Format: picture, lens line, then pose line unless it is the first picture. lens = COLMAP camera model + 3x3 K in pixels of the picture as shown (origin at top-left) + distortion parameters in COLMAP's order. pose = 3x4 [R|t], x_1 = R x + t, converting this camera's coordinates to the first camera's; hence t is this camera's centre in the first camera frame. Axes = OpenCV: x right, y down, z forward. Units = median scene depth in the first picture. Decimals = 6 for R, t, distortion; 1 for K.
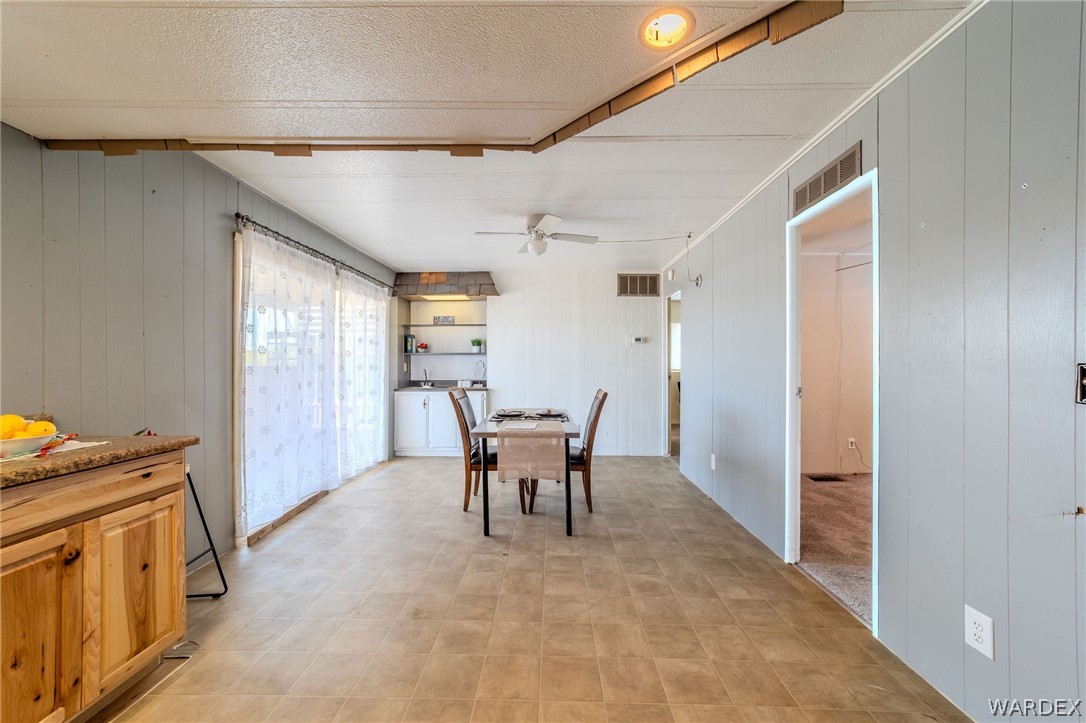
lens RADIAL K [[414.0, 0, 545.0], [0, 414.0, 364.8], [0, 0, 1]] dist [-0.016785, 0.008762]
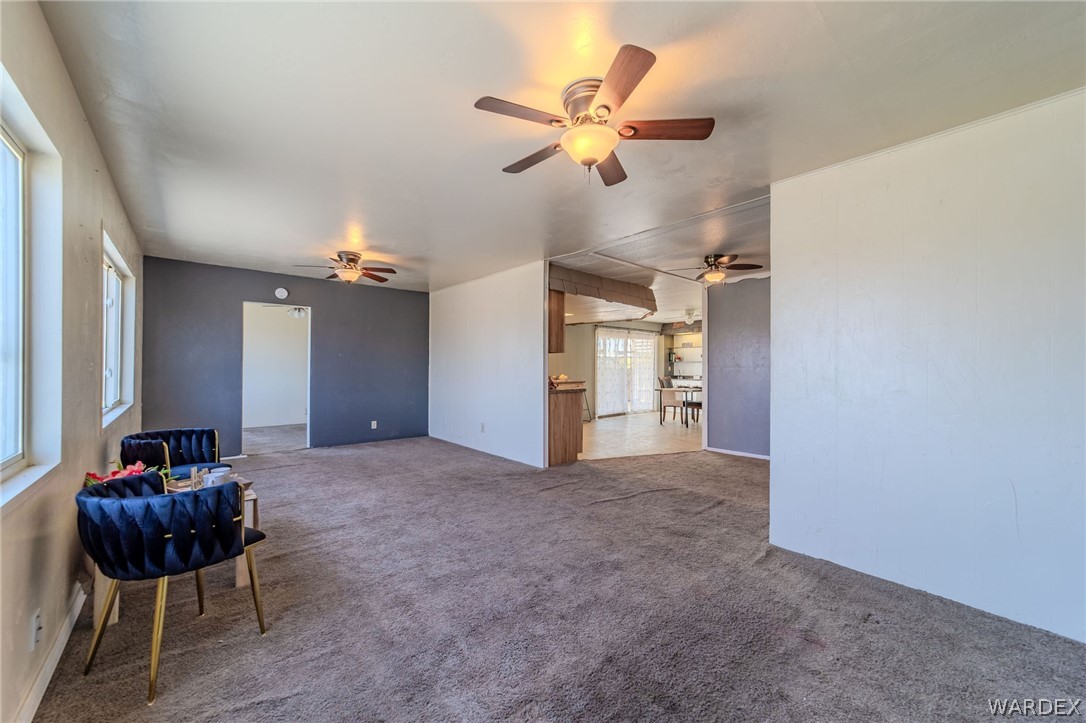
lens RADIAL K [[420.5, 0, 544.6], [0, 420.5, 366.0], [0, 0, 1]] dist [-0.039987, 0.010846]
pose [[0.670653, -0.002652, -0.741767, 0.907991], [-0.004490, 0.999961, -0.007634, 0.012018], [0.741758, 0.008451, 0.670614, -0.971619]]
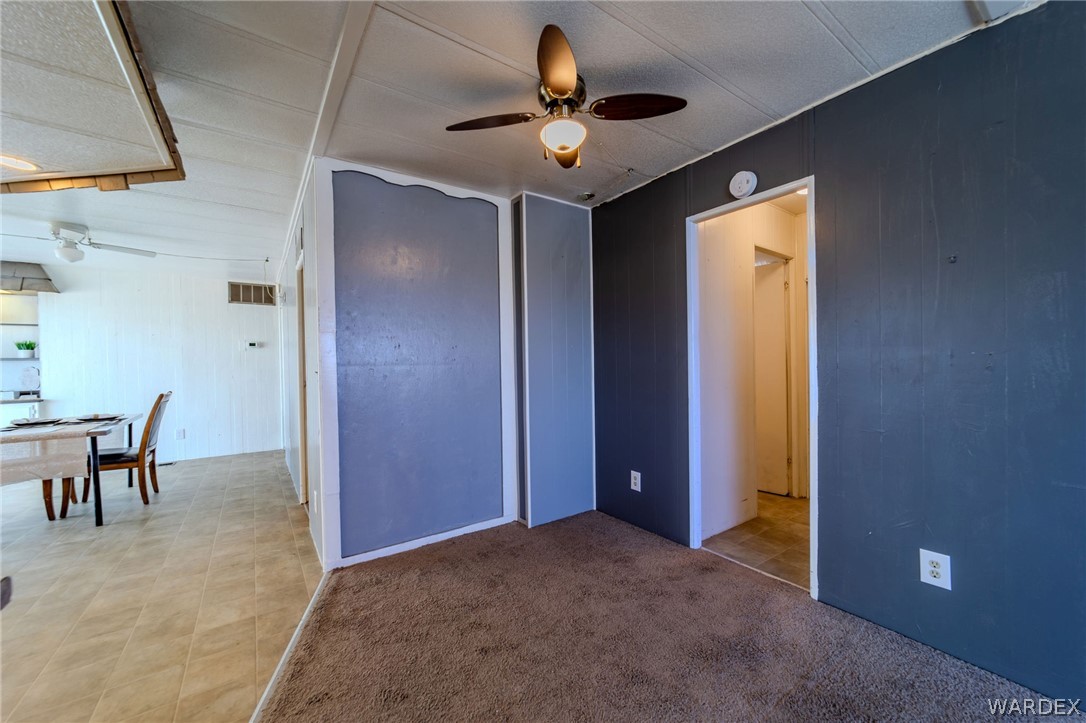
lens RADIAL K [[414.0, 0, 545.0], [0, 414.0, 364.8], [0, 0, 1]] dist [-0.016785, 0.008762]
pose [[0.808315, -0.019730, 0.588420, 0.226247], [0.021230, 0.999765, 0.004359, 0.004173], [-0.588368, 0.008969, 0.808544, -0.343846]]
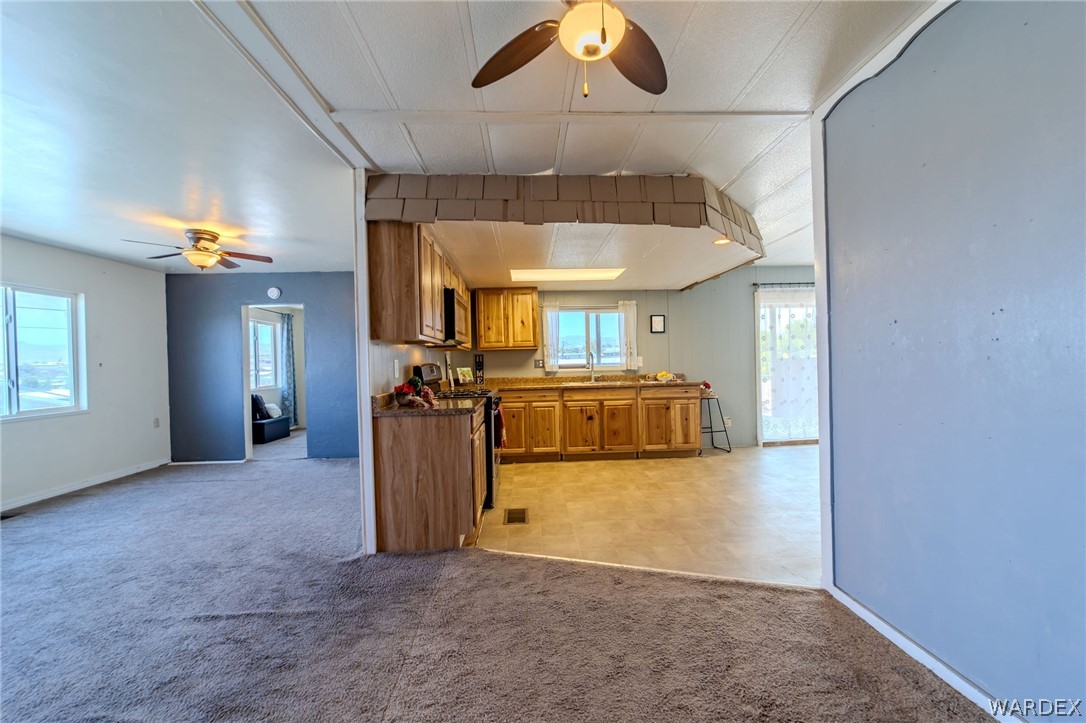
lens RADIAL K [[433.7, 0, 543.0], [0, 433.7, 361.5], [0, 0, 1]] dist [-0.009417, 0.000146]
pose [[0.058351, -0.006966, -0.998272, 0.738187], [0.022757, 0.999725, -0.005646, 0.007099], [0.998037, -0.022388, 0.058493, -0.103357]]
